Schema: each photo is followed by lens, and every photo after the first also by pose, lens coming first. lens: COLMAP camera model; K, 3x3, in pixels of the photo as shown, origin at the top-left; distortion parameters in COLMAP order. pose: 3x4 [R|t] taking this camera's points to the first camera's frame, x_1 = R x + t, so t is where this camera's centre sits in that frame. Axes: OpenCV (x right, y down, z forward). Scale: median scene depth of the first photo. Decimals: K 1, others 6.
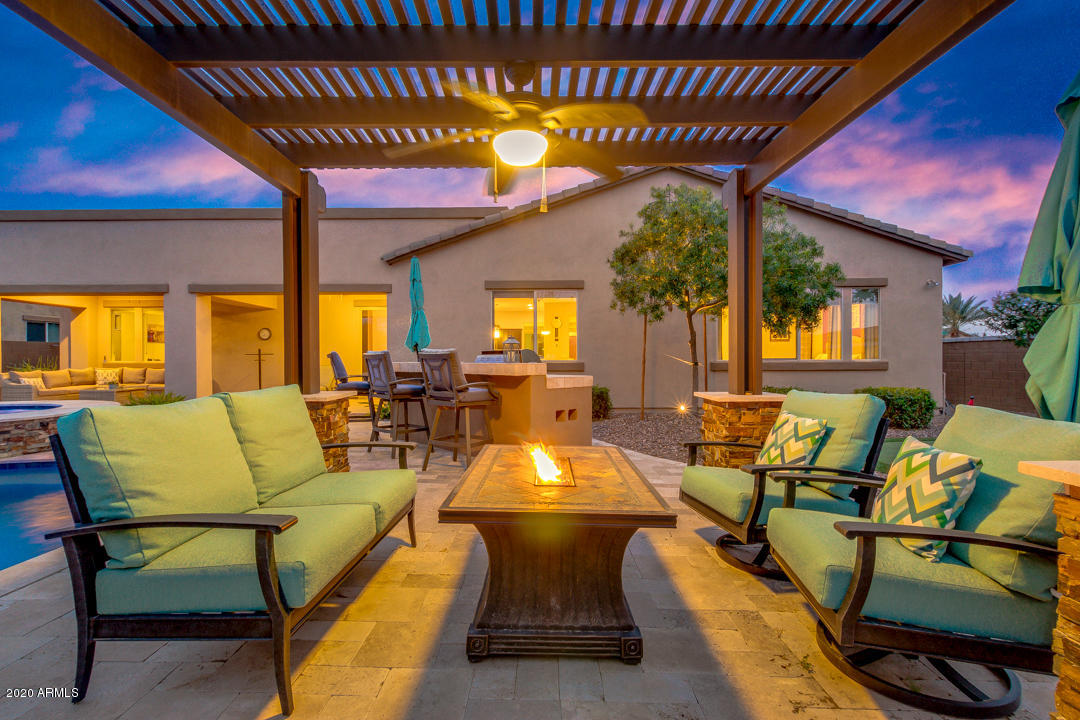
lens RADIAL K [[495.9, 0, 540.3], [0, 495.9, 357.8], [0, 0, 1]] dist [0.009001, -0.001818]
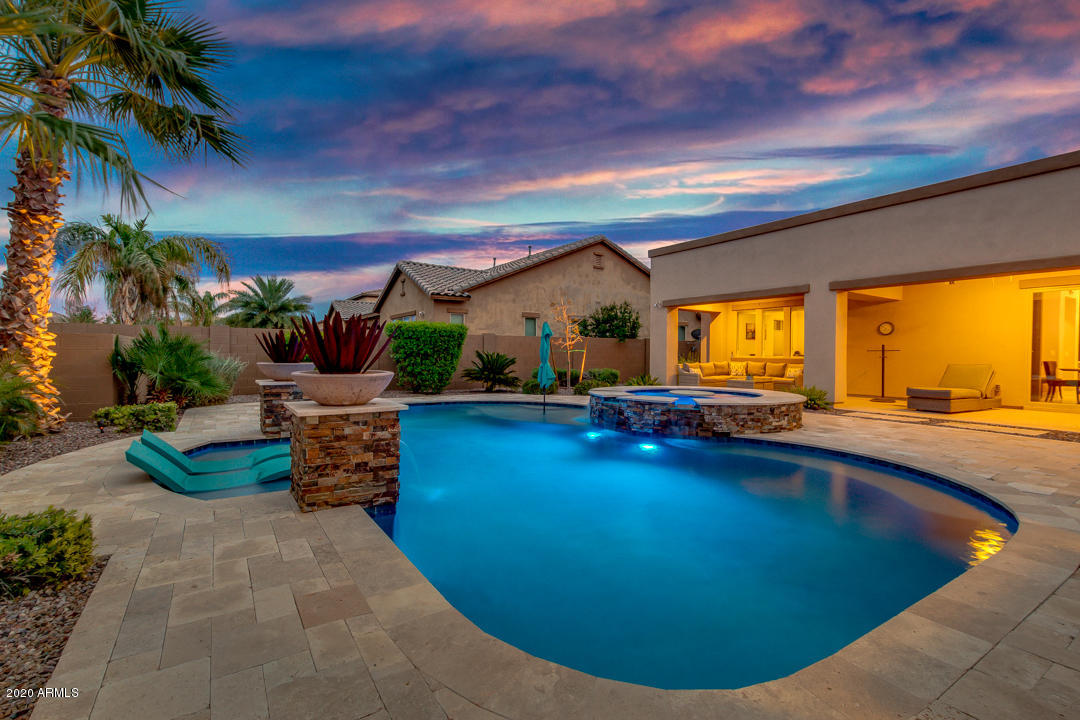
lens RADIAL K [[495.9, 0, 535.4], [0, 495.9, 356.6], [0, 0, 1]] dist [0.009001, -0.001818]
pose [[0.554433, 0.013451, -0.832119, -0.184644], [-0.007444, 0.999910, 0.011203, -0.001399], [0.832195, -0.000017, 0.554483, -0.071116]]
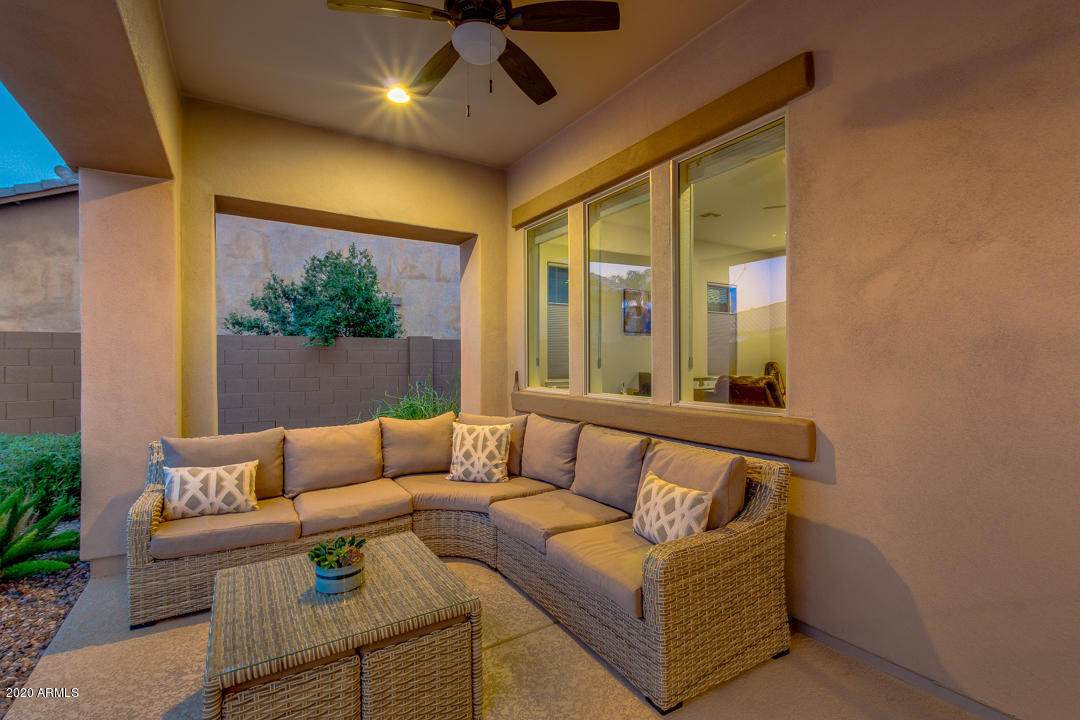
lens RADIAL K [[495.9, 0, 542.6], [0, 495.9, 361.3], [0, 0, 1]] dist [0.009001, -0.001818]
pose [[0.539523, 0.000657, -0.841970, -0.752883], [0.006198, 0.999970, 0.004752, -0.015387], [0.841948, -0.007782, 0.539503, 1.079556]]
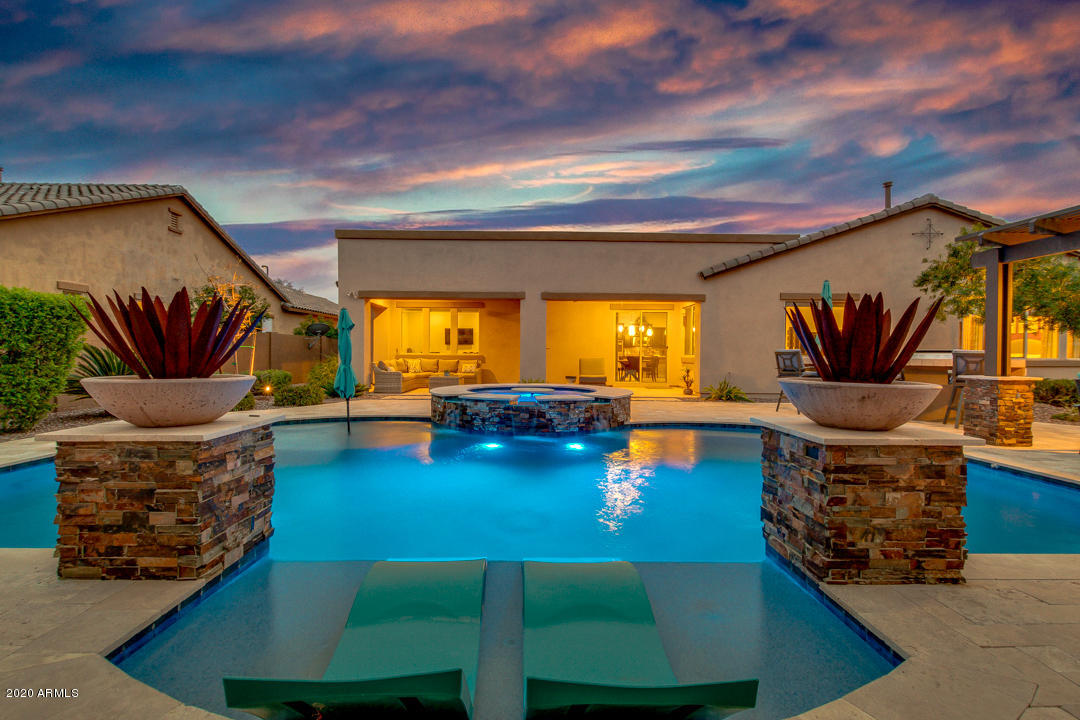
lens RADIAL K [[495.9, 0, 538.2], [0, 495.9, 353.2], [0, 0, 1]] dist [0.009001, -0.001818]
pose [[0.999541, 0.010338, 0.028478, -0.741974], [-0.010368, 0.999946, 0.000923, 0.002957], [-0.028467, -0.001218, 0.999594, -0.238364]]
